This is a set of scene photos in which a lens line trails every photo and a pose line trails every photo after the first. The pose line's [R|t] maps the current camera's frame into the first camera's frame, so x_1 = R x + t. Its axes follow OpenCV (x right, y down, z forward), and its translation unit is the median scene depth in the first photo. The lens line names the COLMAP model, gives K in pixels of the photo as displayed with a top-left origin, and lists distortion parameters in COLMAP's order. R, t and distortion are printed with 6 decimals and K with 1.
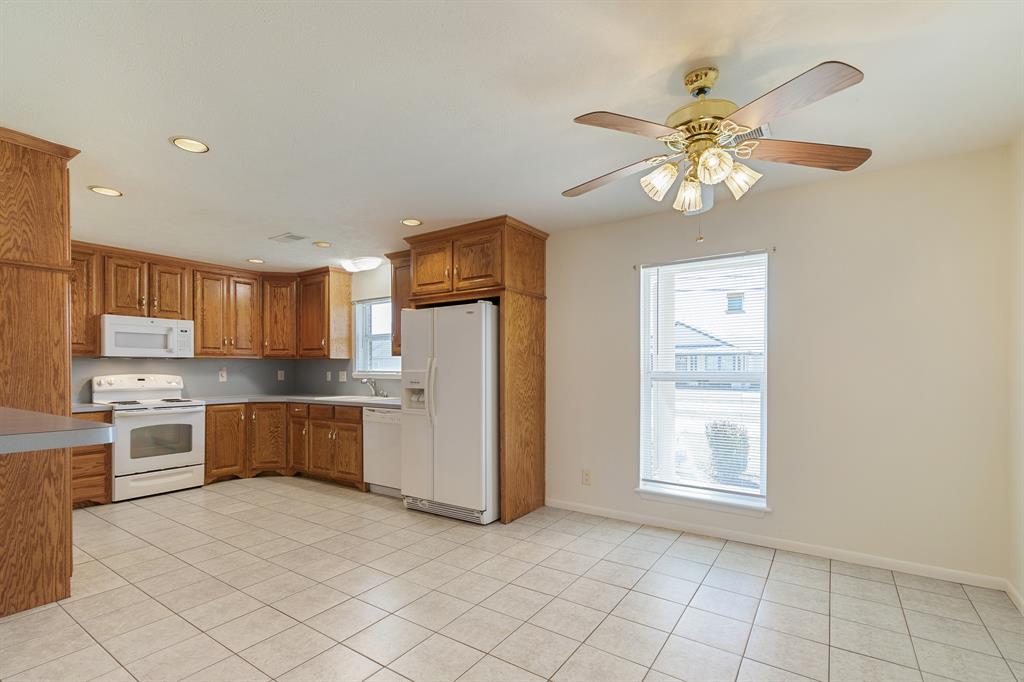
lens RADIAL K [[468.6, 0, 512.1], [0, 468.6, 363.3], [0, 0, 1]] dist [0.008623, -0.000317]
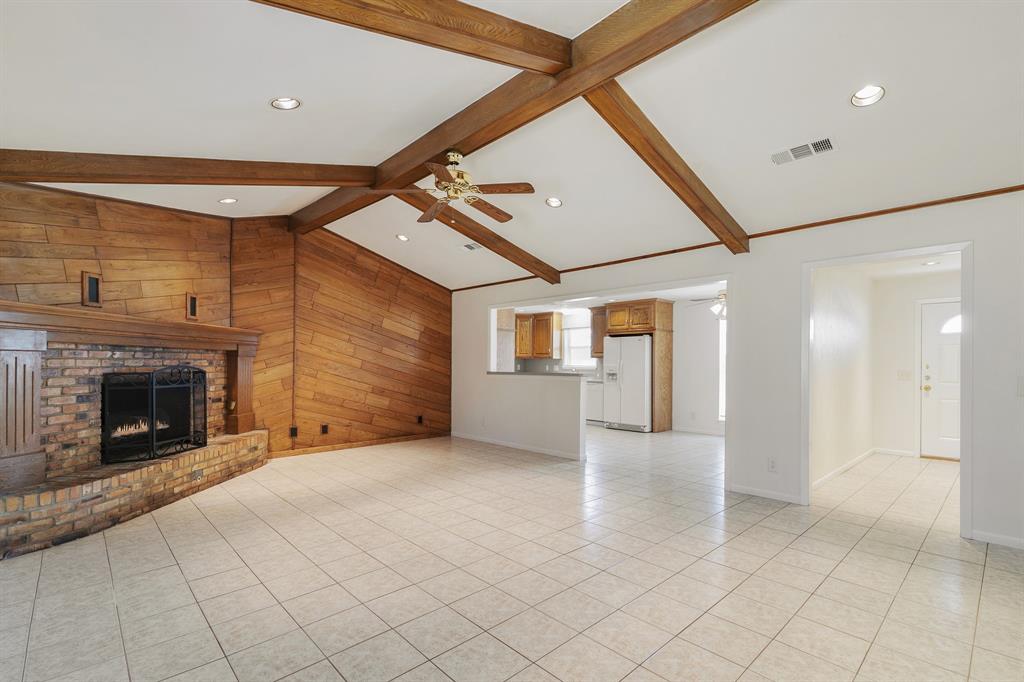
lens RADIAL K [[468.6, 0, 512.1], [0, 468.6, 363.3], [0, 0, 1]] dist [0.008623, -0.000317]
pose [[0.977679, 0.011756, -0.209773, -0.164223], [-0.010630, 0.999922, 0.006494, -0.001862], [0.209833, -0.004119, 0.977728, -1.034154]]
